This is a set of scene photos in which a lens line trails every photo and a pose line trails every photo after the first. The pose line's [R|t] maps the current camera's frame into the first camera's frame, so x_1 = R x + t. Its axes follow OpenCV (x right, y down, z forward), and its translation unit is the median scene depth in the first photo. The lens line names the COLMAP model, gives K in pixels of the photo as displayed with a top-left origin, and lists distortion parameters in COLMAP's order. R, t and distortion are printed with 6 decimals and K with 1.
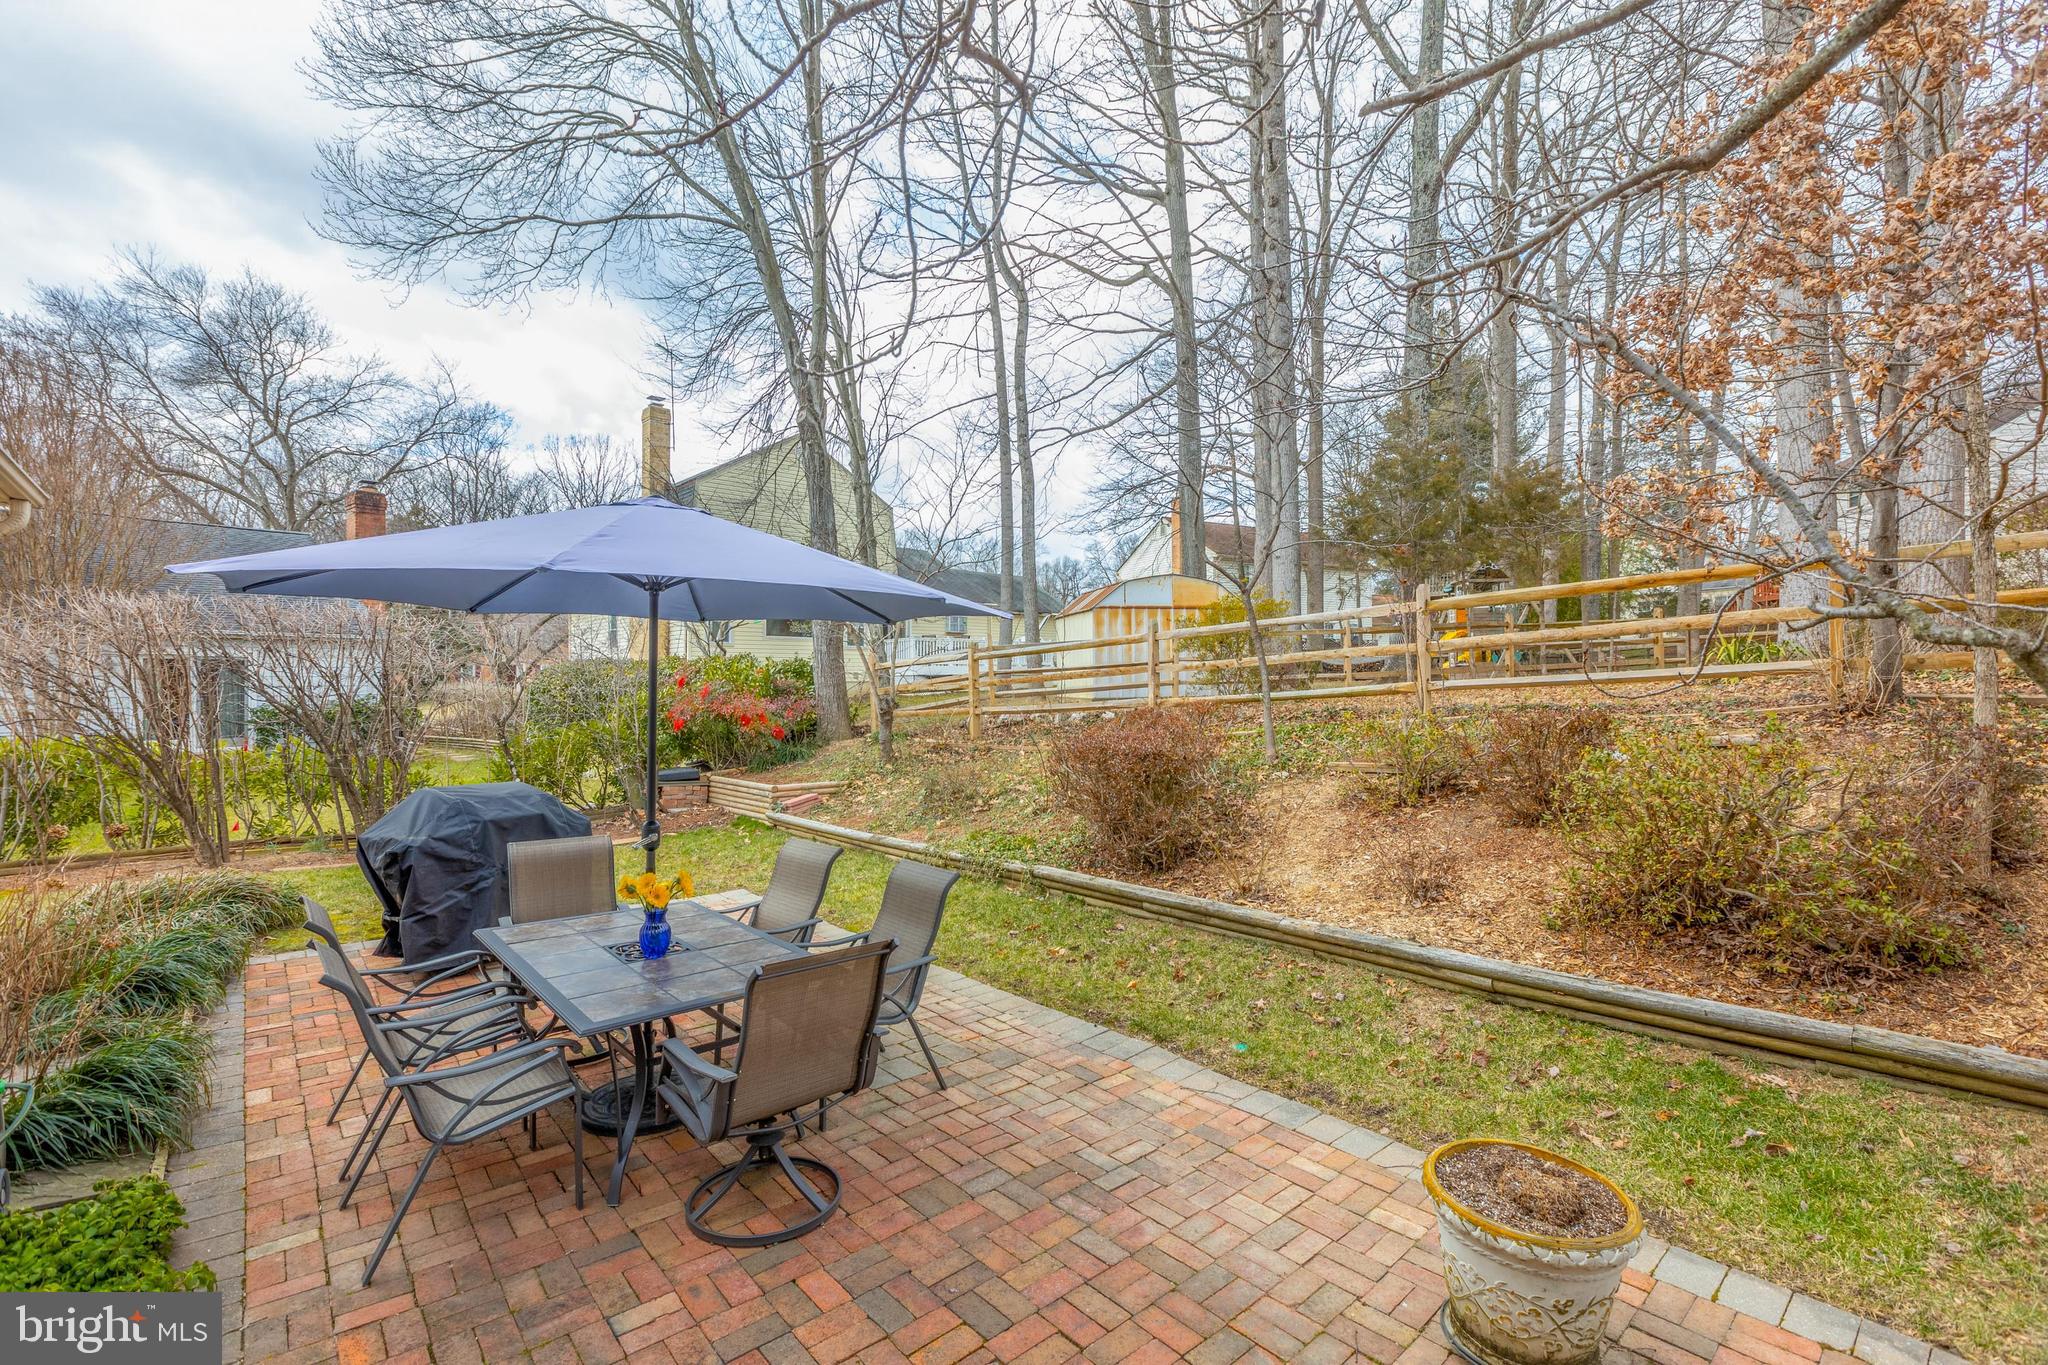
lens RADIAL K [[921.7, 0, 1033.5], [0, 921.7, 685.3], [0, 0, 1]] dist [-0.003475, -0.000590]
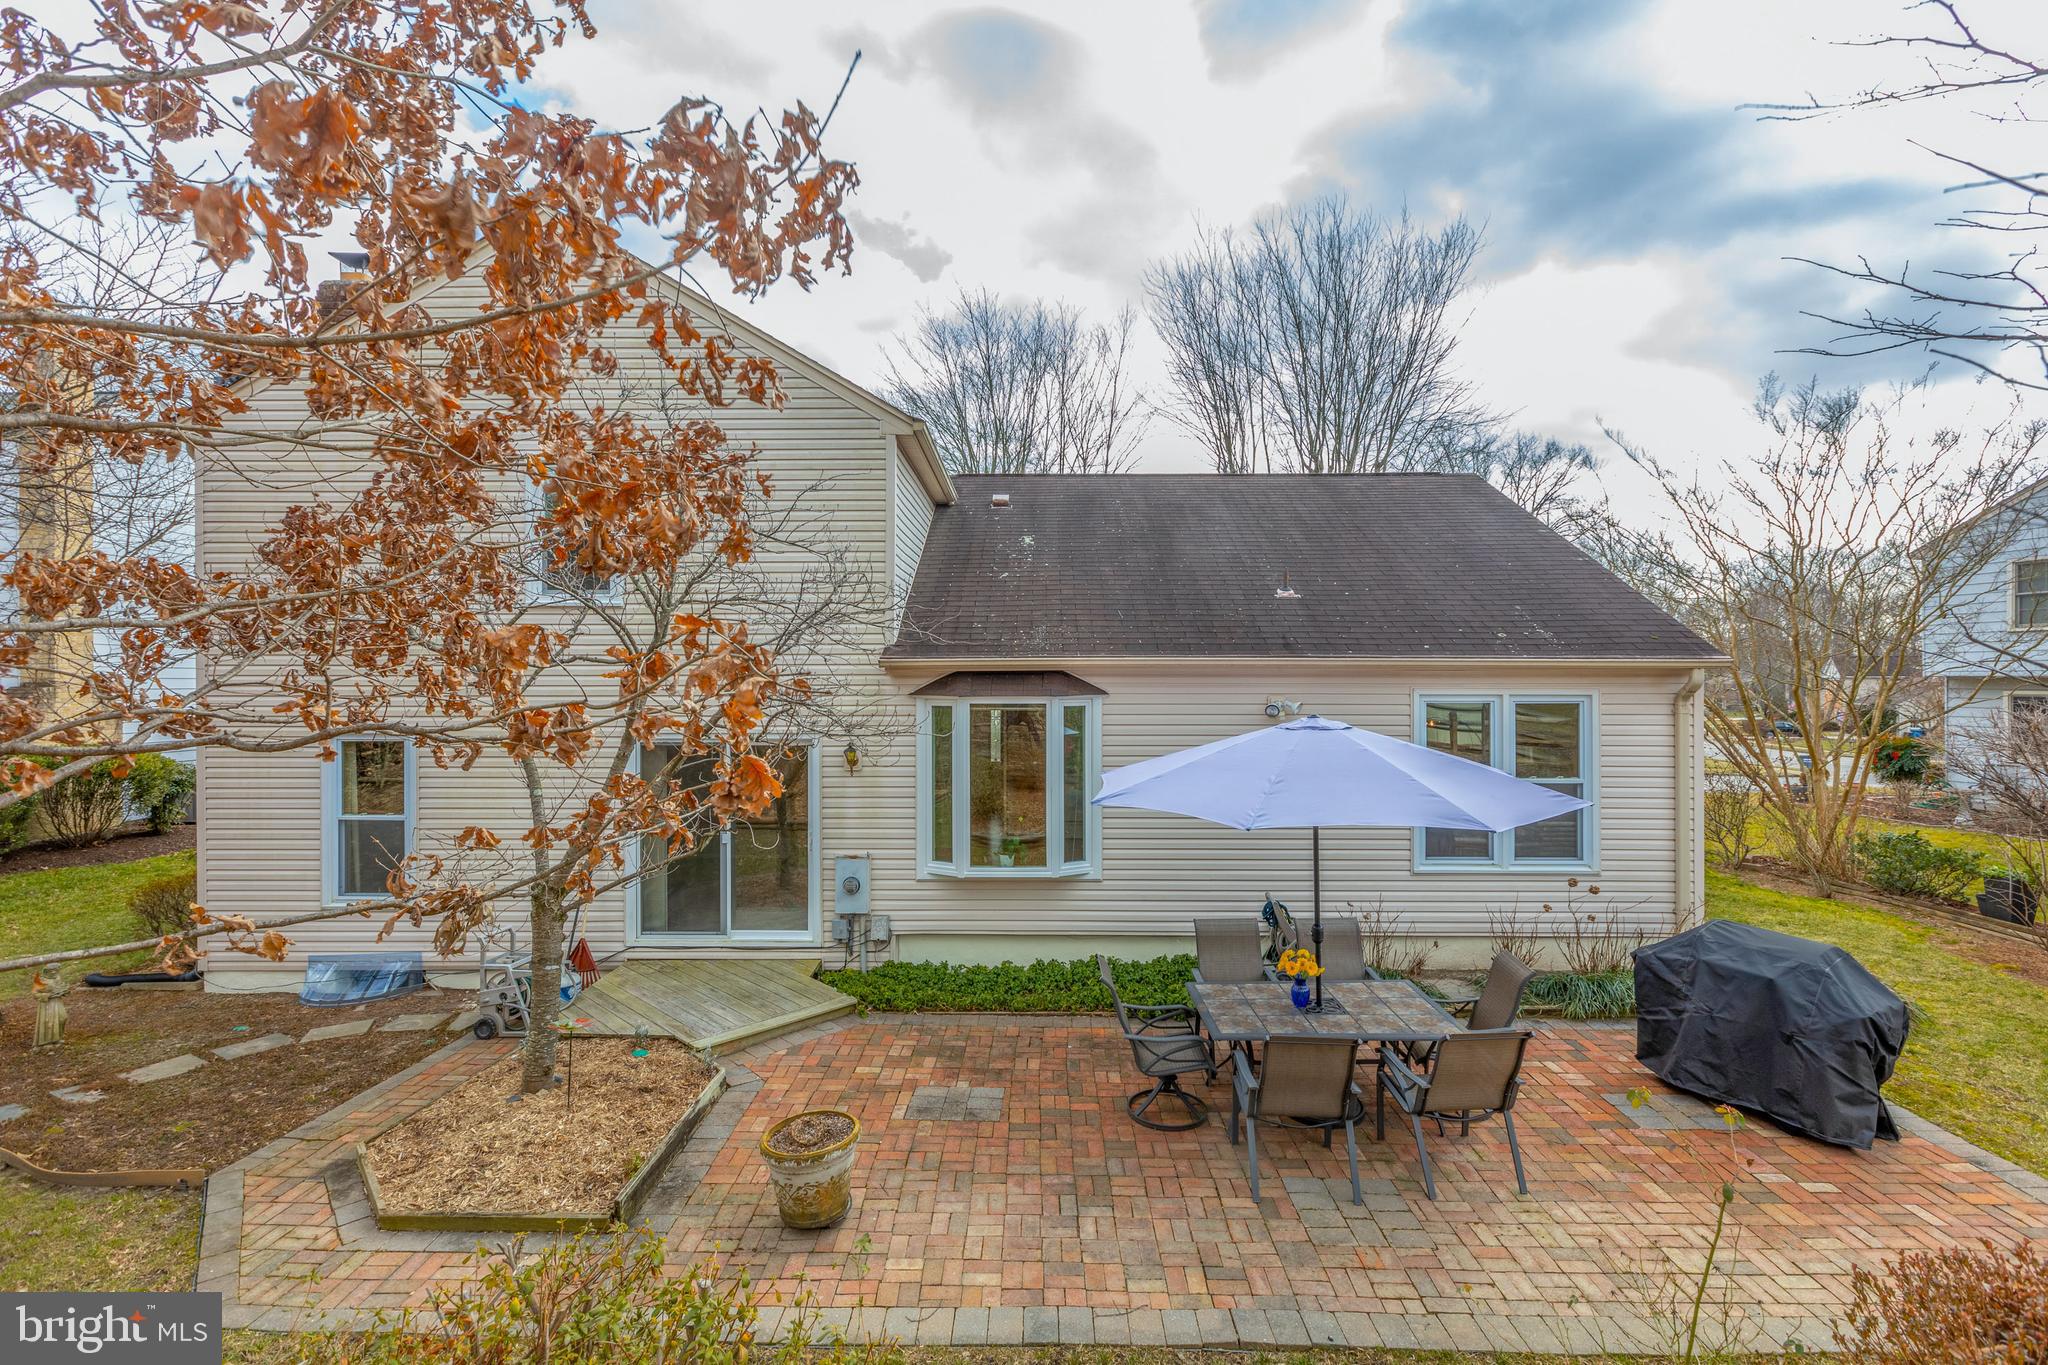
lens RADIAL K [[914.8, 0, 1031.7], [0, 914.8, 671.1], [0, 0, 1]] dist [0.003371, -0.000712]
pose [[-0.664975, -0.002404, -0.746862, 0.340478], [0.002061, 0.999985, -0.005053, -0.086413], [0.746863, -0.004899, -0.664960, 0.537437]]
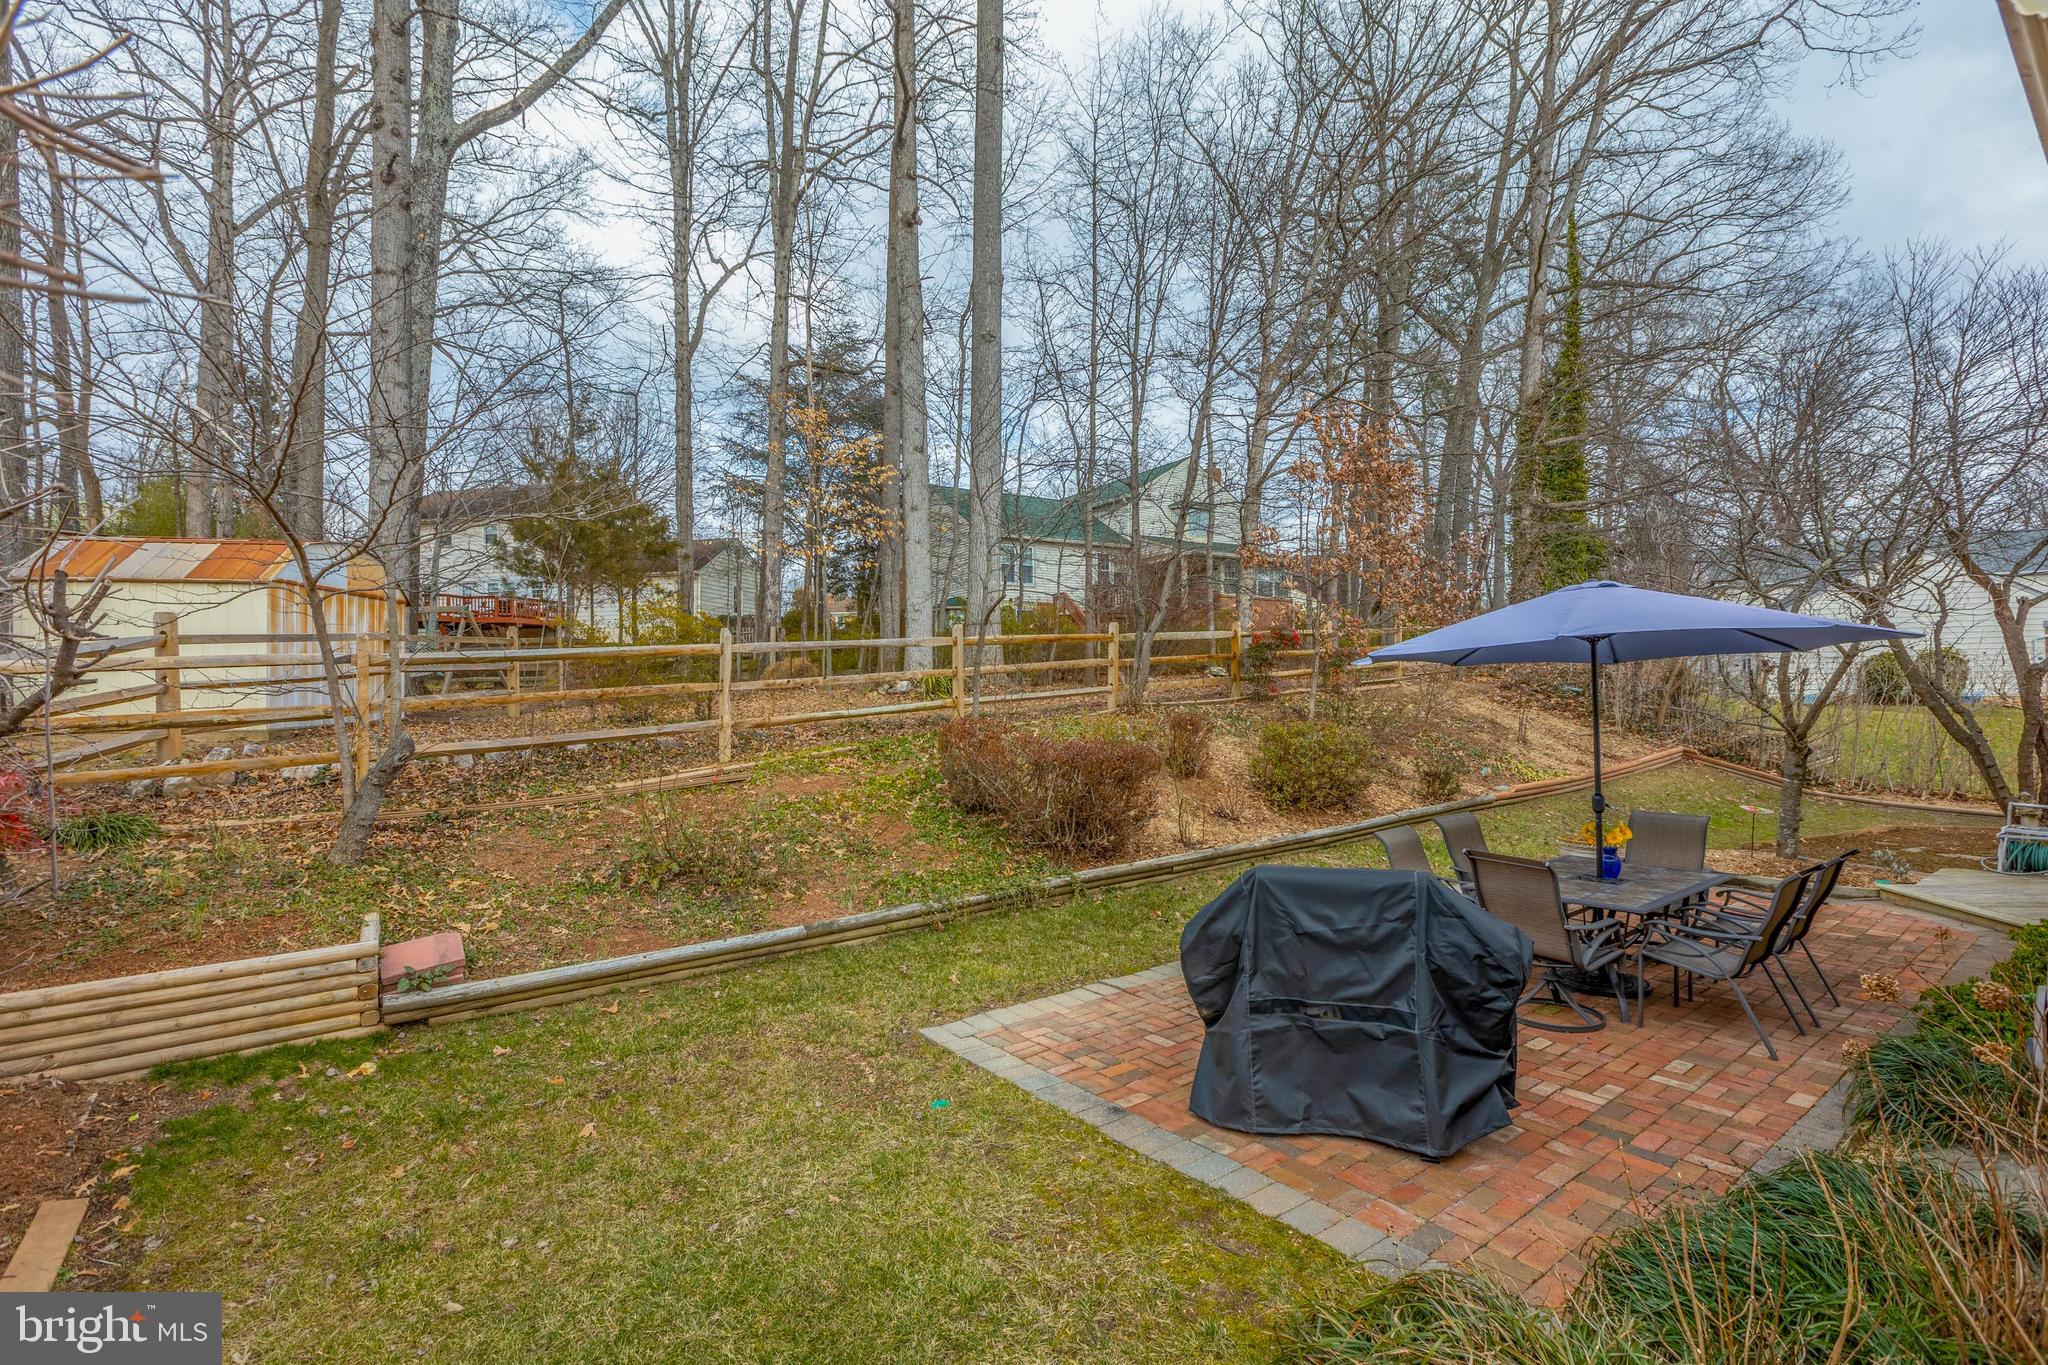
lens RADIAL K [[921.7, 0, 1031.0], [0, 921.7, 683.2], [0, 0, 1]] dist [-0.003475, -0.000590]
pose [[0.063537, 0.012826, 0.997897, -0.633121], [0.006620, 0.999890, -0.013273, -0.005567], [-0.997957, 0.007449, 0.063446, 0.590973]]
